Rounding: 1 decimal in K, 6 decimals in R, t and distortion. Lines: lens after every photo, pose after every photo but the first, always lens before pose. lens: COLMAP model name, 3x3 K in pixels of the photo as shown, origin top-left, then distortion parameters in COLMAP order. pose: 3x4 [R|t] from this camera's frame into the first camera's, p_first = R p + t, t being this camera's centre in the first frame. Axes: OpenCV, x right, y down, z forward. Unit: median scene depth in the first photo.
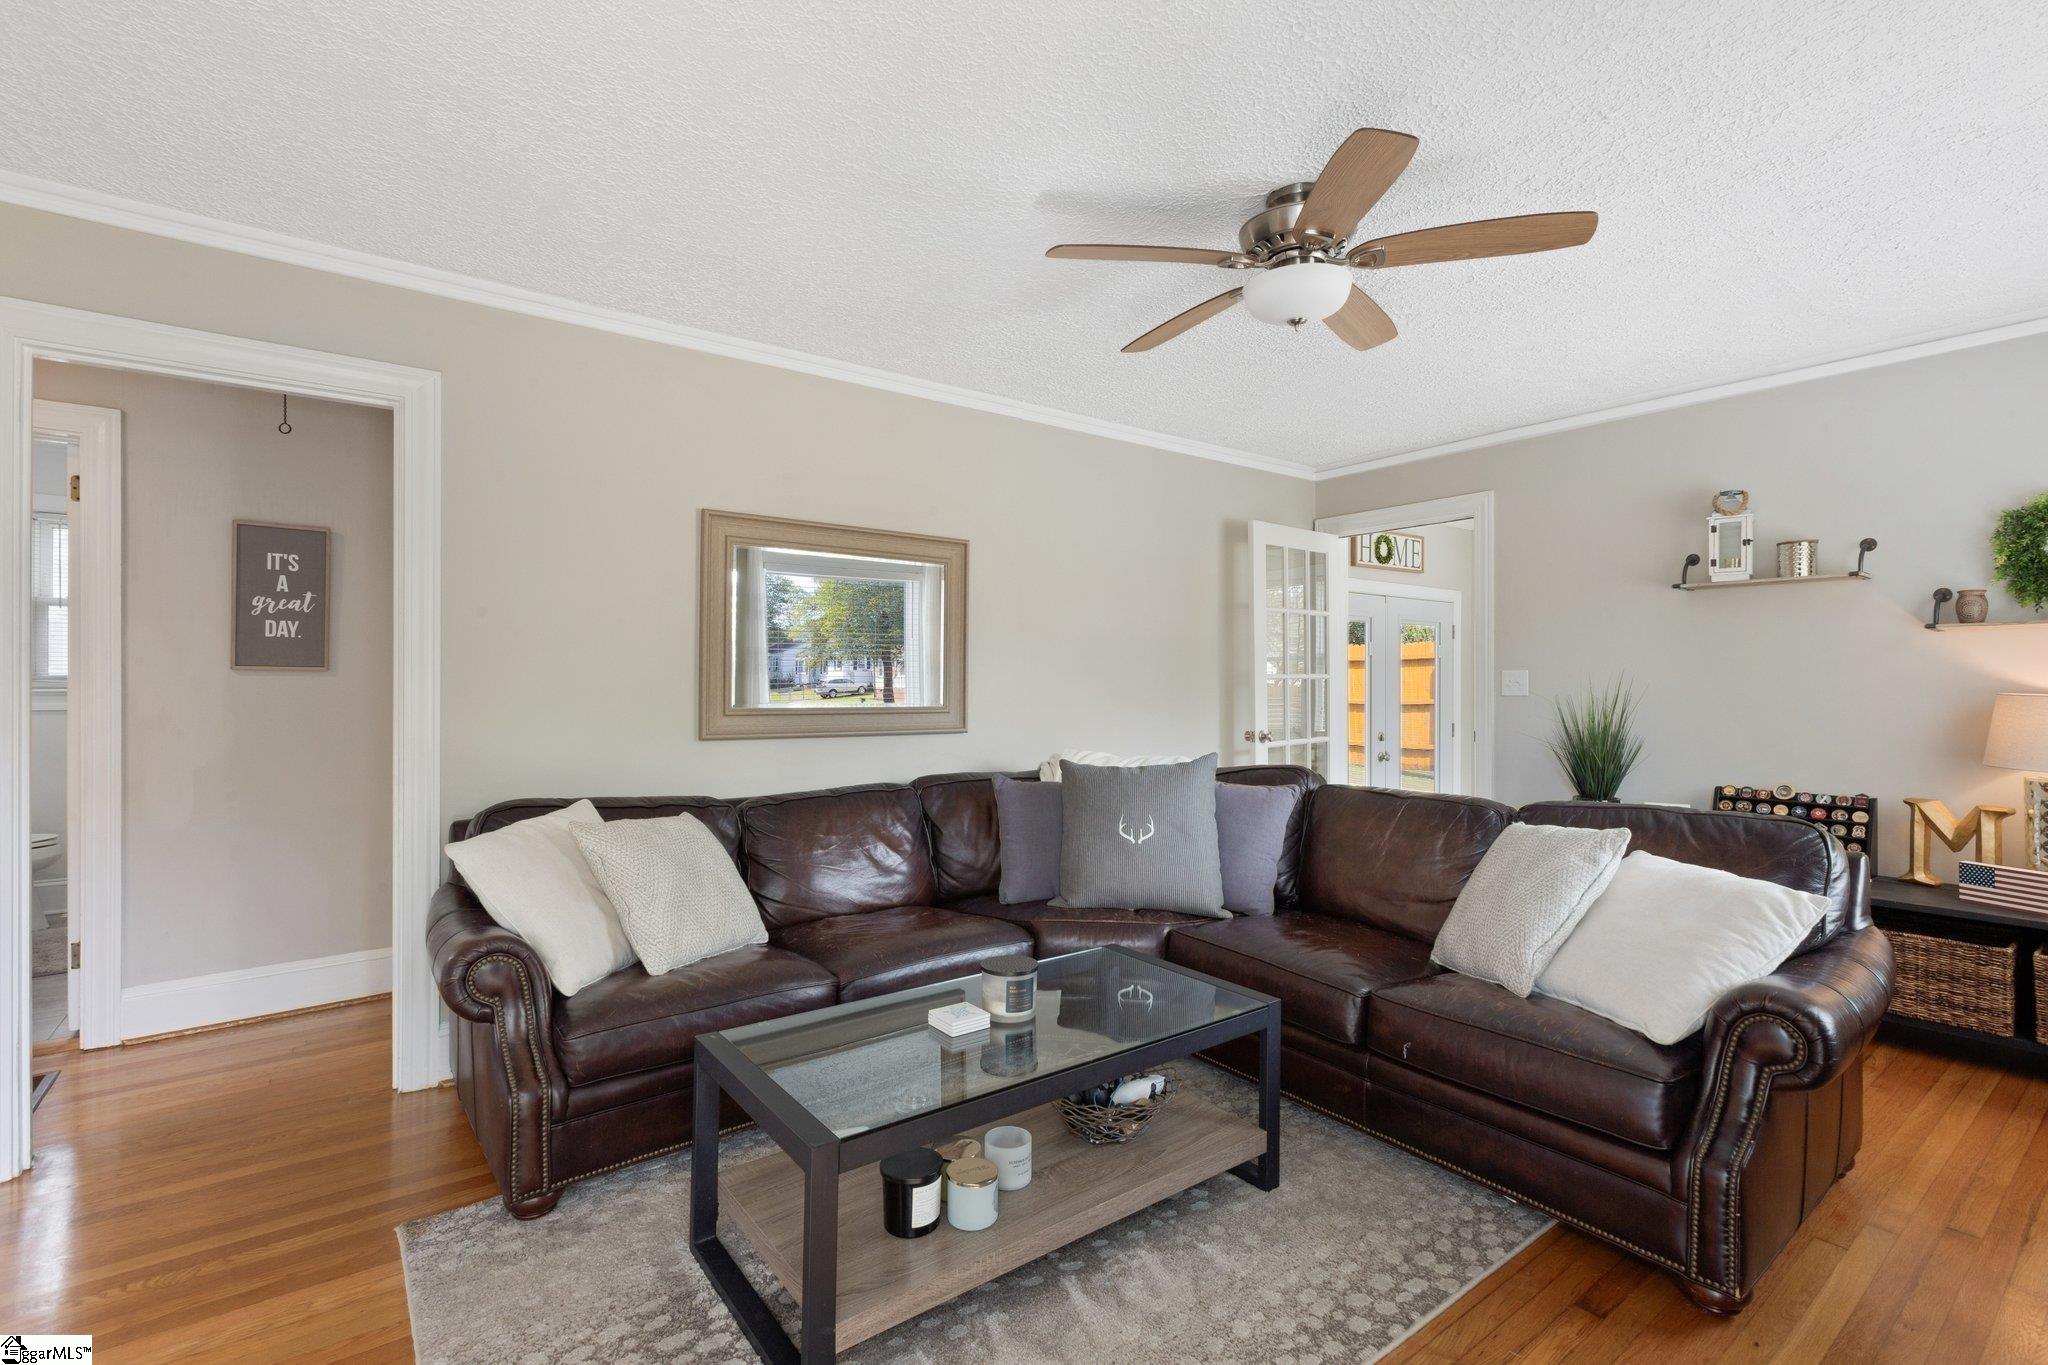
lens RADIAL K [[929.3, 0, 1026.4], [0, 929.3, 680.3], [0, 0, 1]] dist [0.003751, -0.002747]
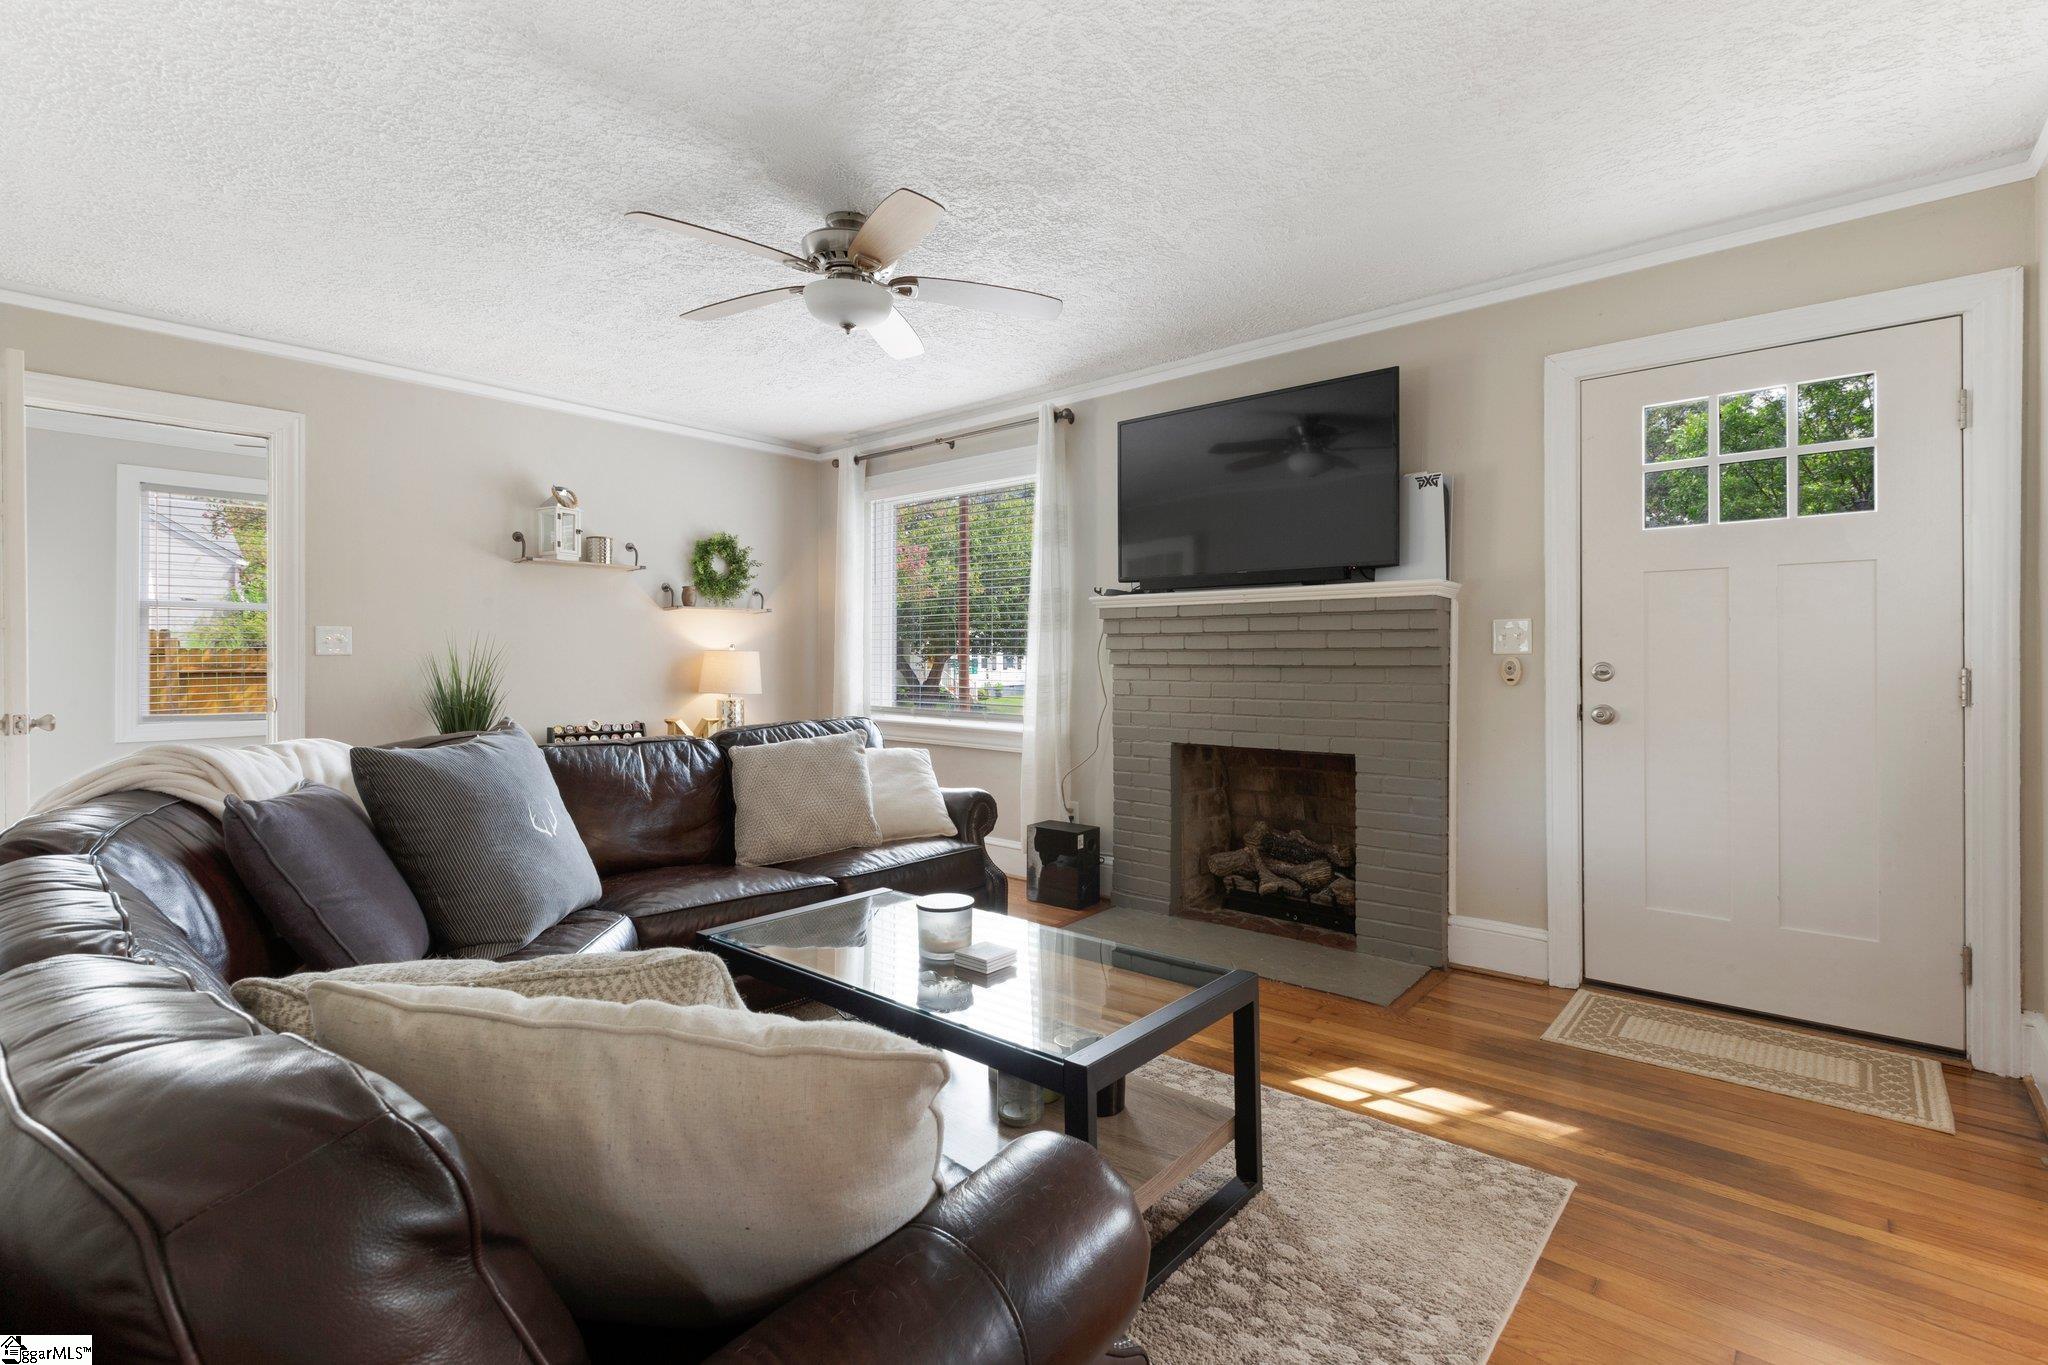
lens RADIAL K [[929.3, 0, 1030.8], [0, 929.3, 672.9], [0, 0, 1]] dist [0.003751, -0.002747]
pose [[-0.207801, -0.013428, 0.978079, -0.574510], [0.002140, 0.999897, 0.014182, 0.026988], [-0.978169, 0.005040, -0.207751, 0.637438]]
